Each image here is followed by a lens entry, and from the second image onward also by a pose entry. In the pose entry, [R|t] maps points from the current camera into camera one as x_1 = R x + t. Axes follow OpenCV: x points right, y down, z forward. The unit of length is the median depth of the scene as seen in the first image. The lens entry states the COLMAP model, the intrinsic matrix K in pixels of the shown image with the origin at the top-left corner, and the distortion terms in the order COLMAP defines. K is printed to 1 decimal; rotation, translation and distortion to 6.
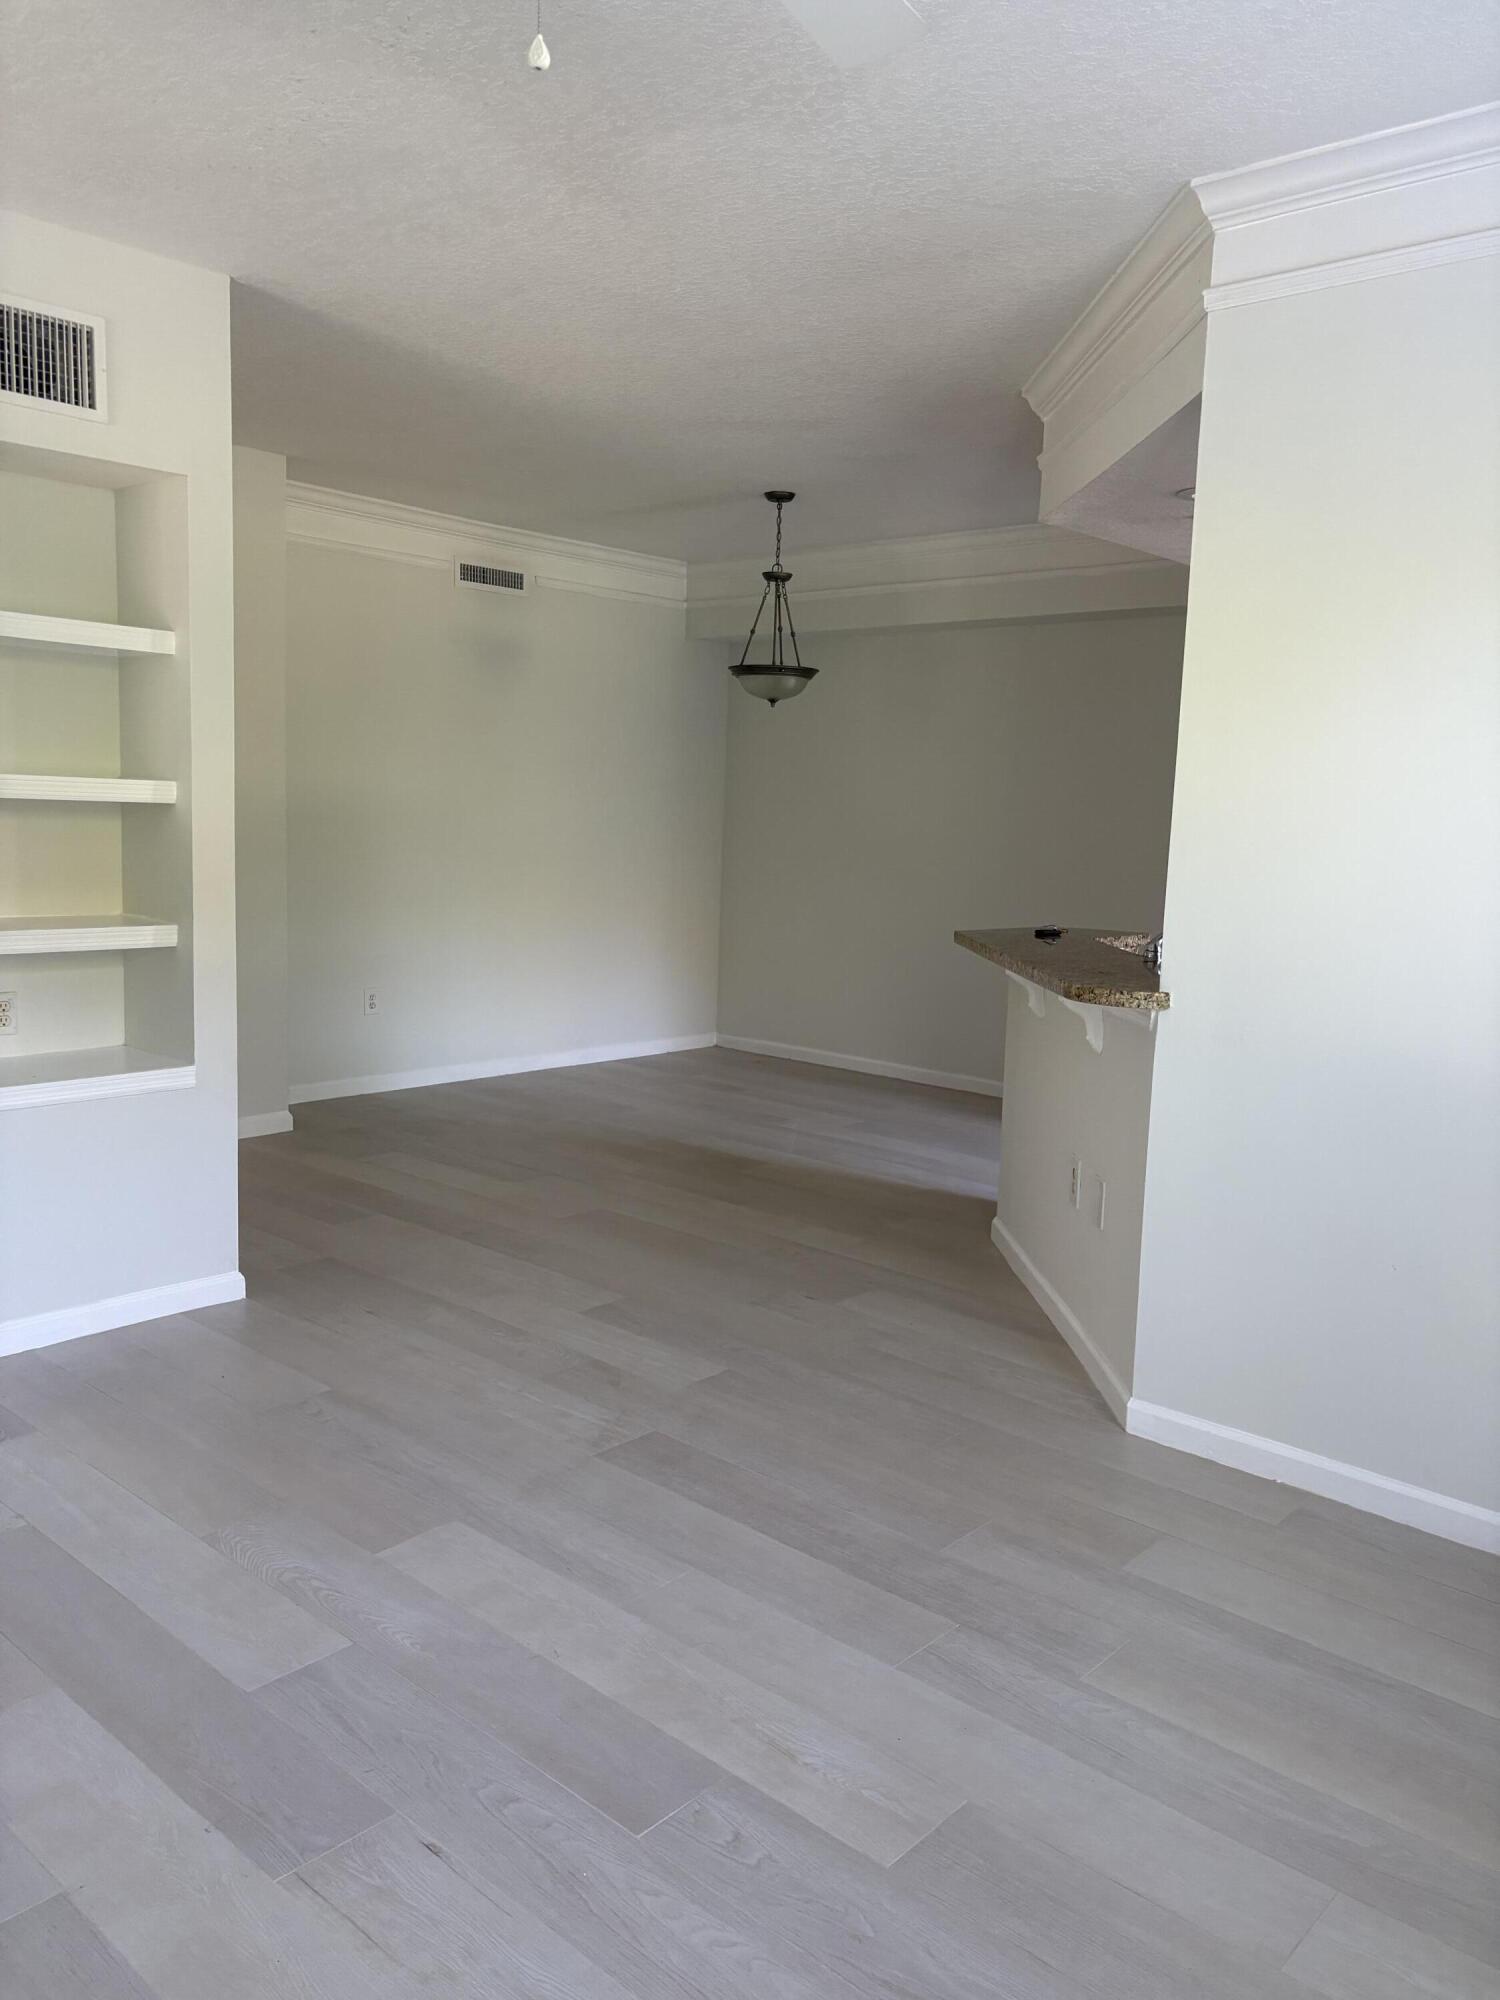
lens RADIAL K [[1503.1, 0, 747.3], [0, 1503.1, 1000.9], [0, 0, 1]] dist [0.056404, -0.052686]
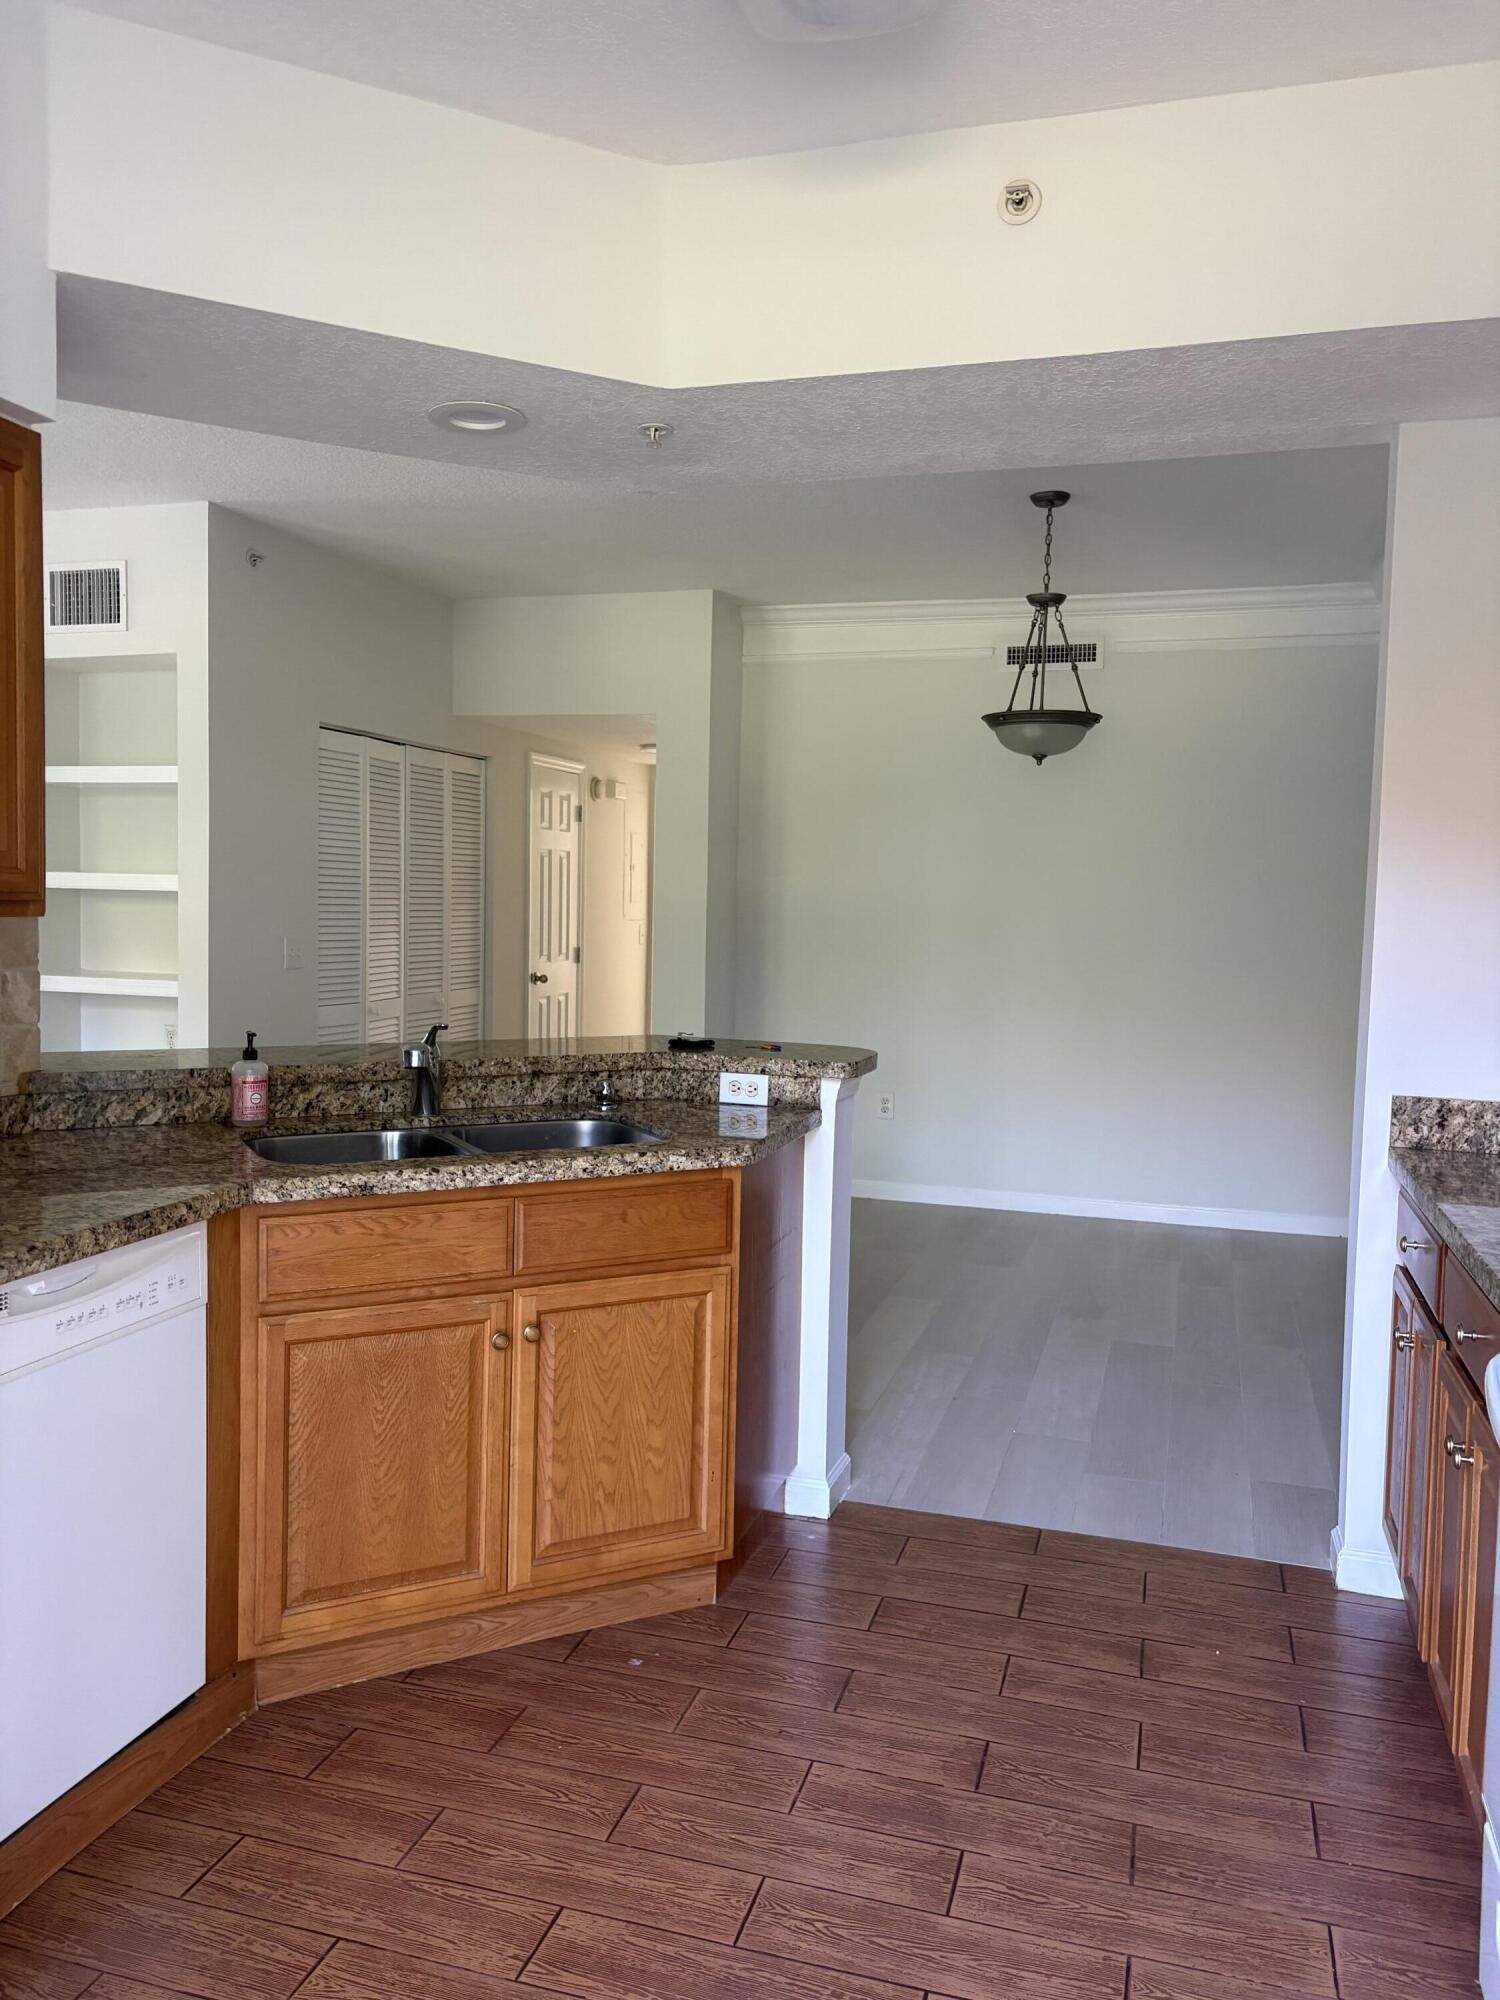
lens RADIAL K [[1503.1, 0, 751.6], [0, 1503.1, 987.3], [0, 0, 1]] dist [0.056404, -0.052686]
pose [[0.425580, 0.027702, -0.904497, 1.089654], [-0.120516, 0.992363, -0.026311, -0.072530], [0.896860, 0.120204, 0.425668, 0.914407]]
